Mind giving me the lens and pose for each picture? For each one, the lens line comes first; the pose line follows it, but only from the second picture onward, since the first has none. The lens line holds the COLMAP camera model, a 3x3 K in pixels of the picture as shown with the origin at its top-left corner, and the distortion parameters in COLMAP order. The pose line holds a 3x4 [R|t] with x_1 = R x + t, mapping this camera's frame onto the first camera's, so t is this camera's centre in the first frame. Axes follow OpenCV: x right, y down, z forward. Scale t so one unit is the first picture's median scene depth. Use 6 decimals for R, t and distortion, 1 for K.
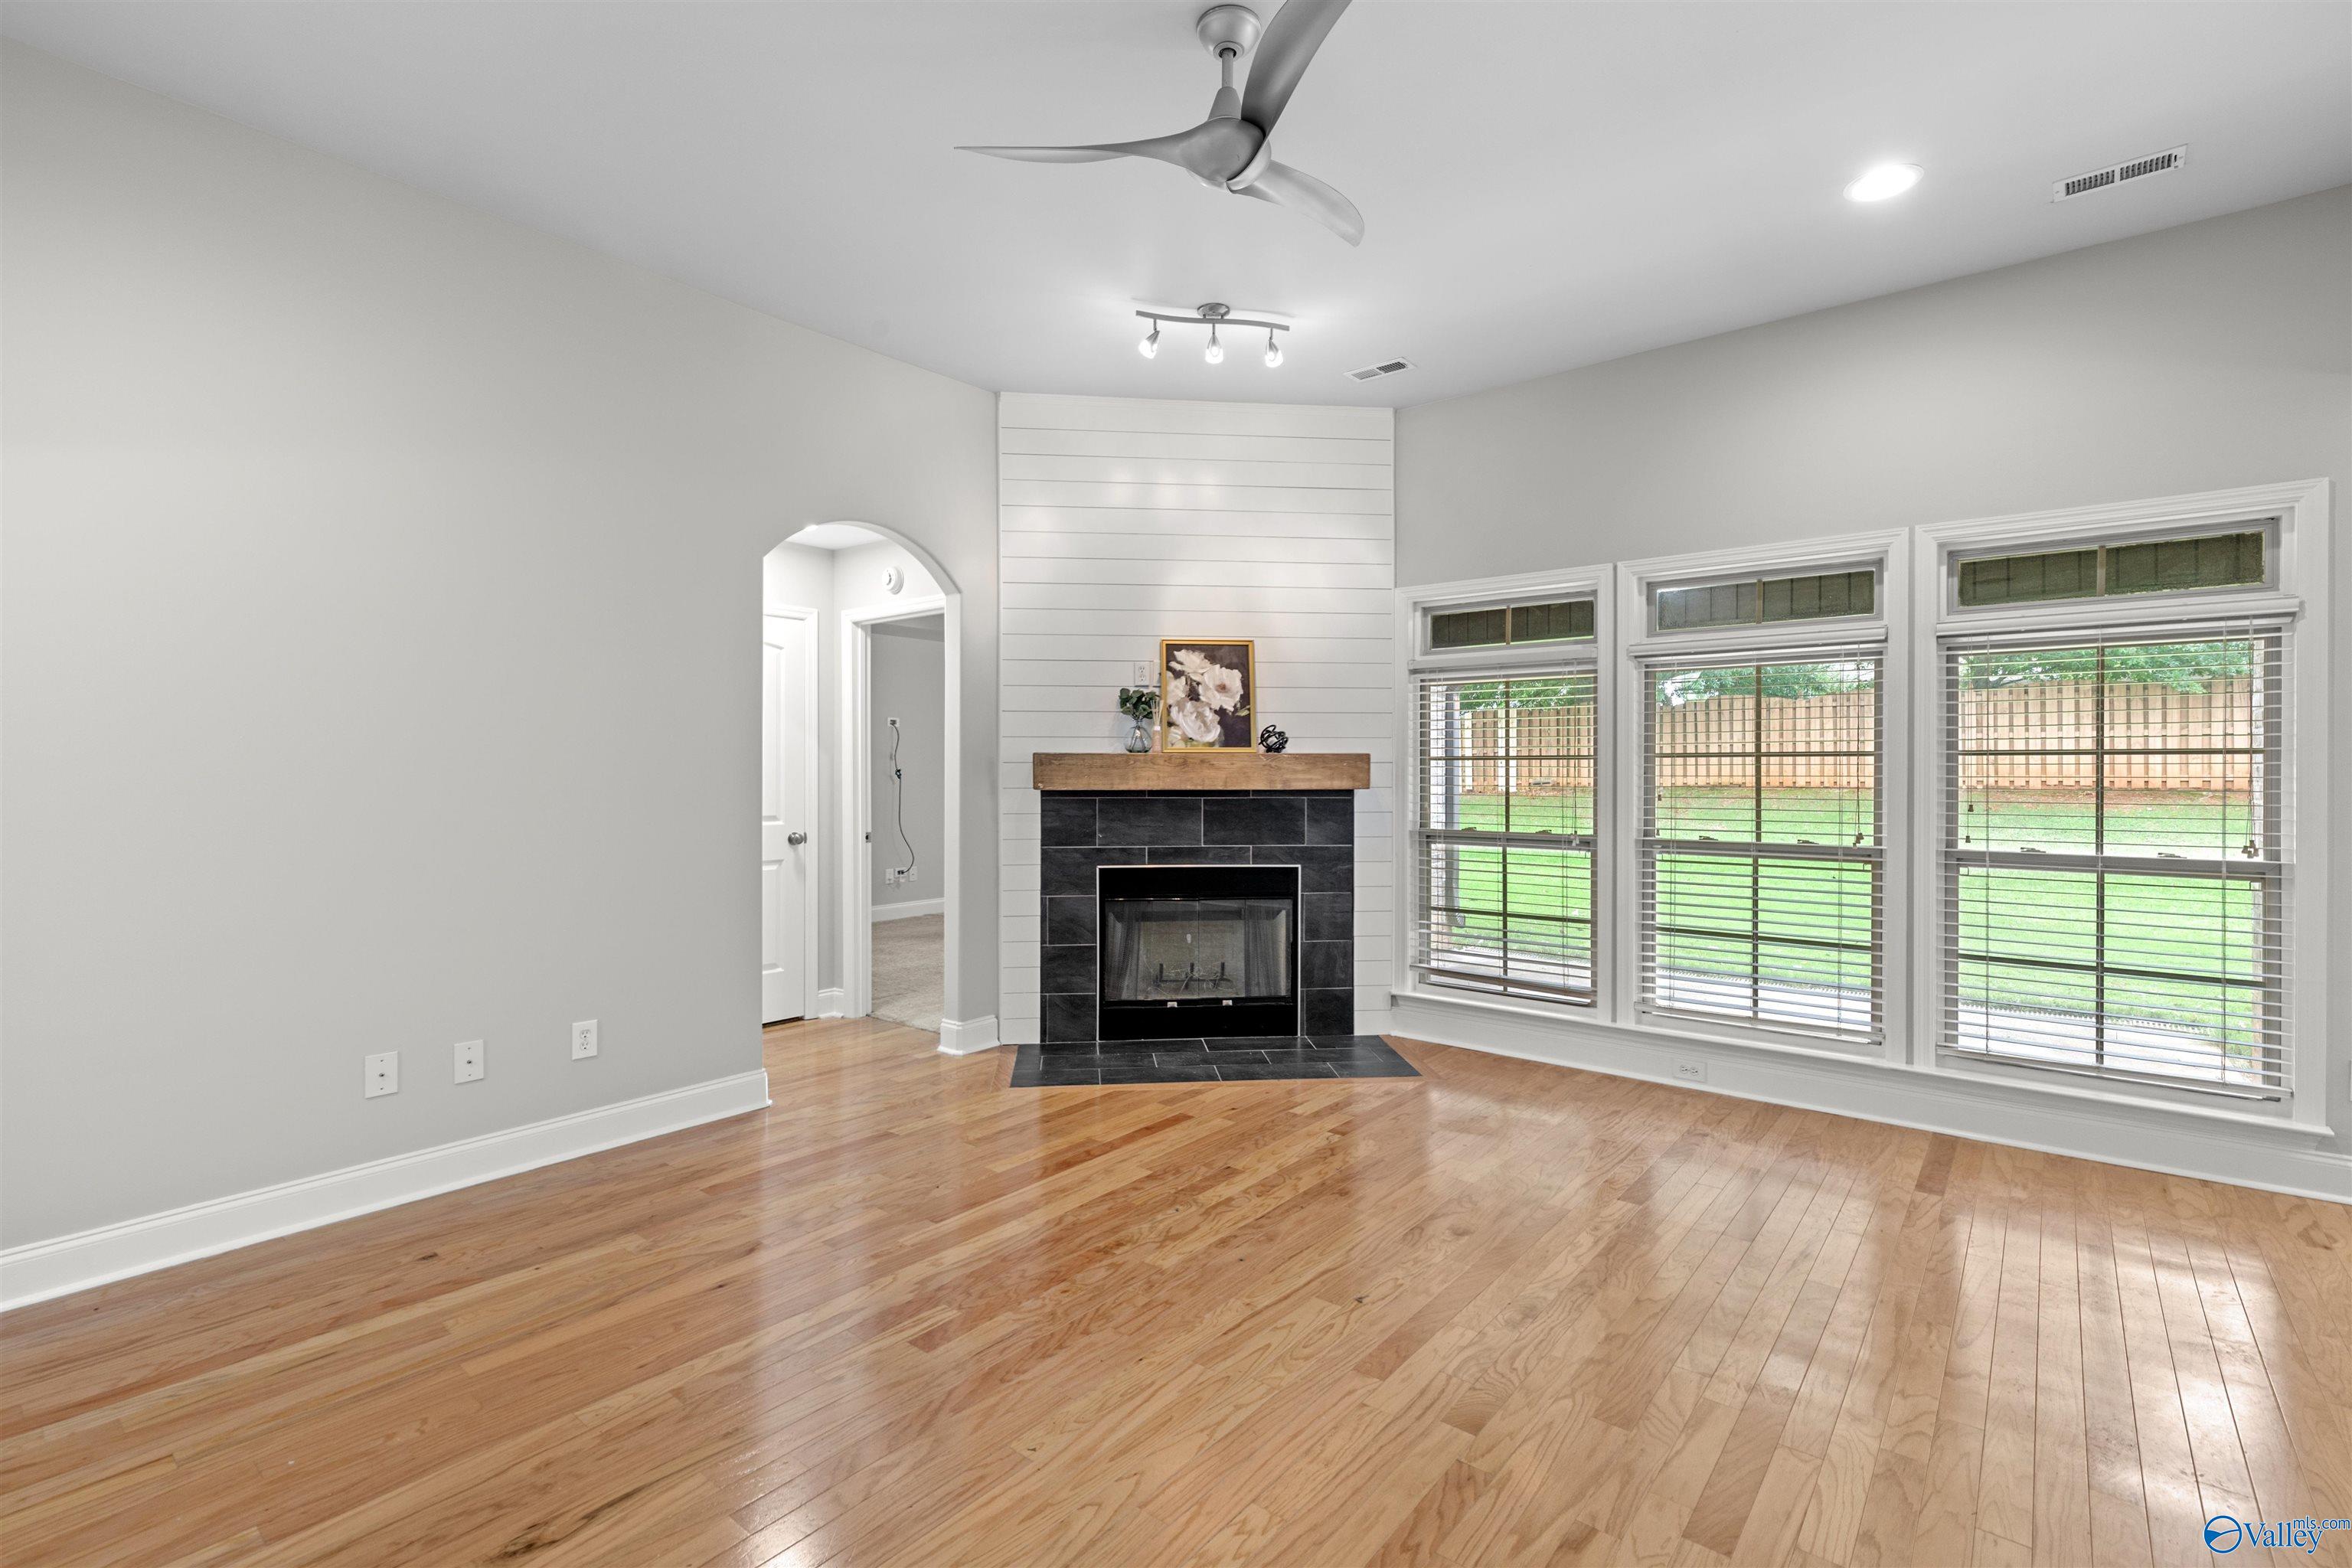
lens RADIAL K [[1069.5, 0, 1176.4], [0, 1069.5, 773.1], [0, 0, 1]] dist [0.011321, -0.000090]
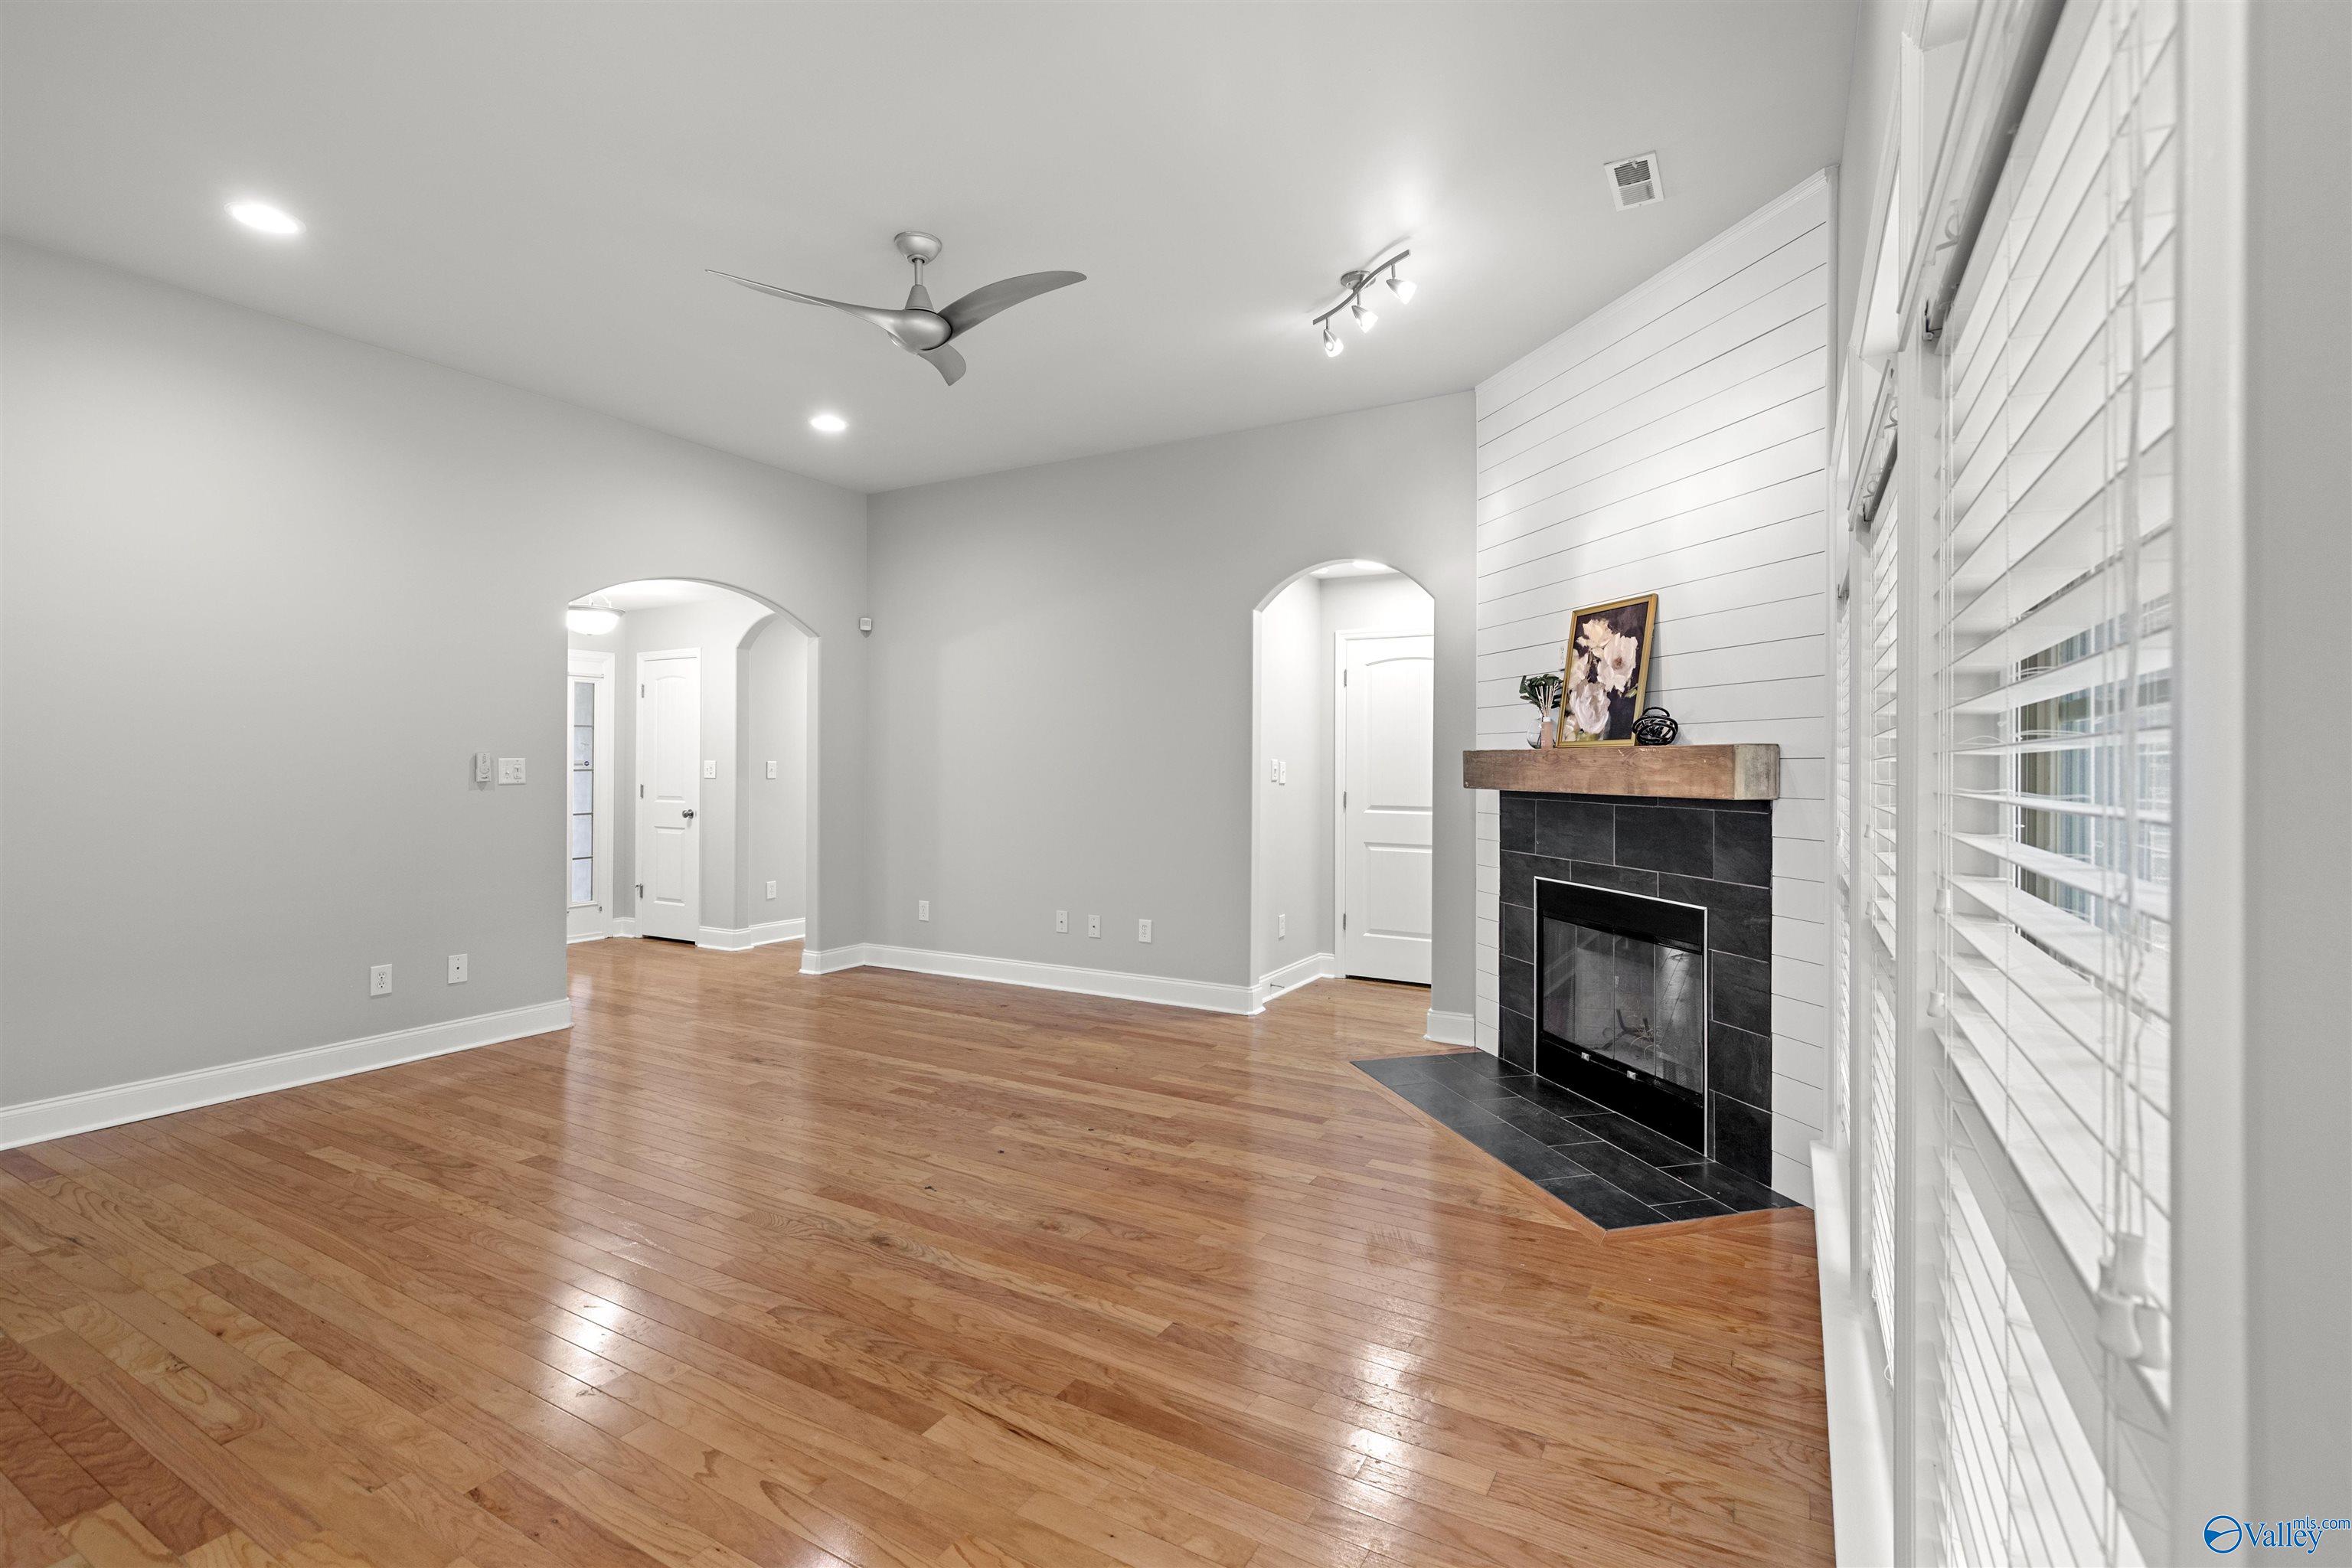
lens RADIAL K [[1059.4, 0, 1179.3], [0, 1059.4, 769.9], [0, 0, 1]] dist [0.003317, -0.000140]
pose [[0.167379, 0.005129, -0.985879, 0.746811], [-0.011996, 0.999923, 0.003165, -0.000968], [0.985820, 0.011297, 0.167428, 0.561660]]
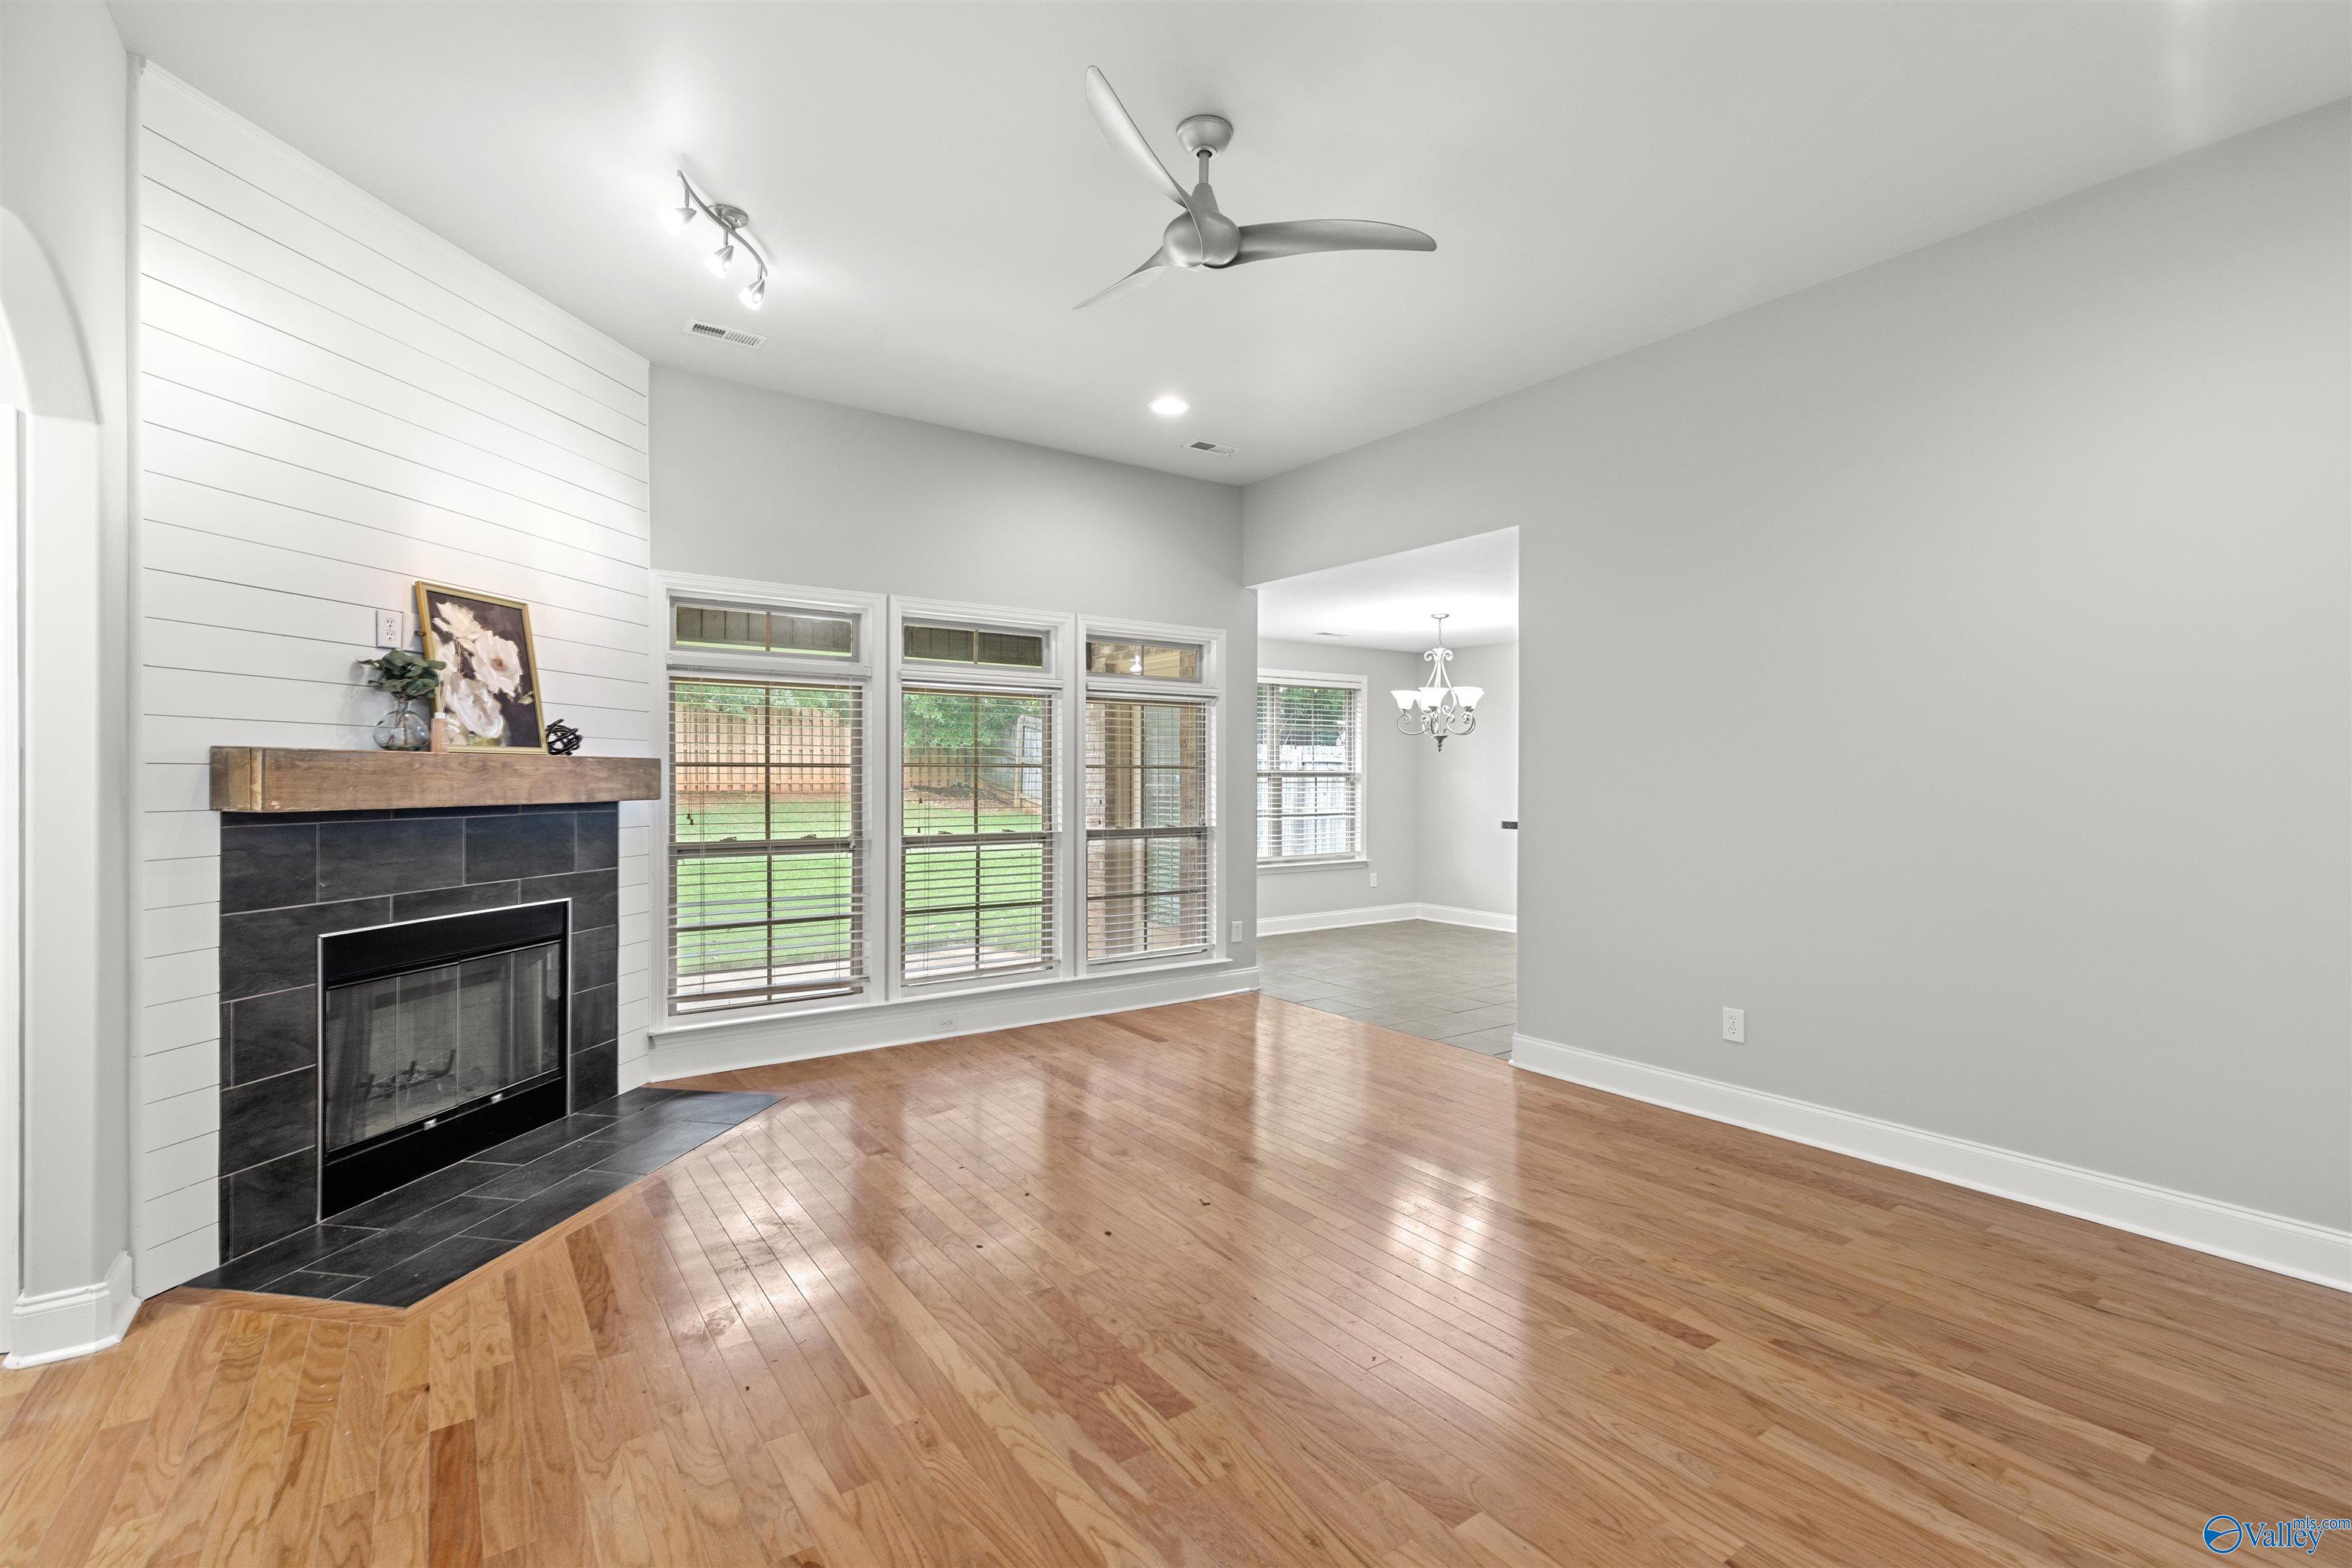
lens RADIAL K [[1041.2, 0, 1167.7], [0, 1041.2, 784.2], [0, 0, 1]] dist [0.002080, 0.000605]
pose [[0.273243, -0.005659, 0.961928, -0.513437], [0.003682, 0.999982, 0.004837, -0.000044], [-0.961938, 0.002220, 0.273259, 0.373358]]
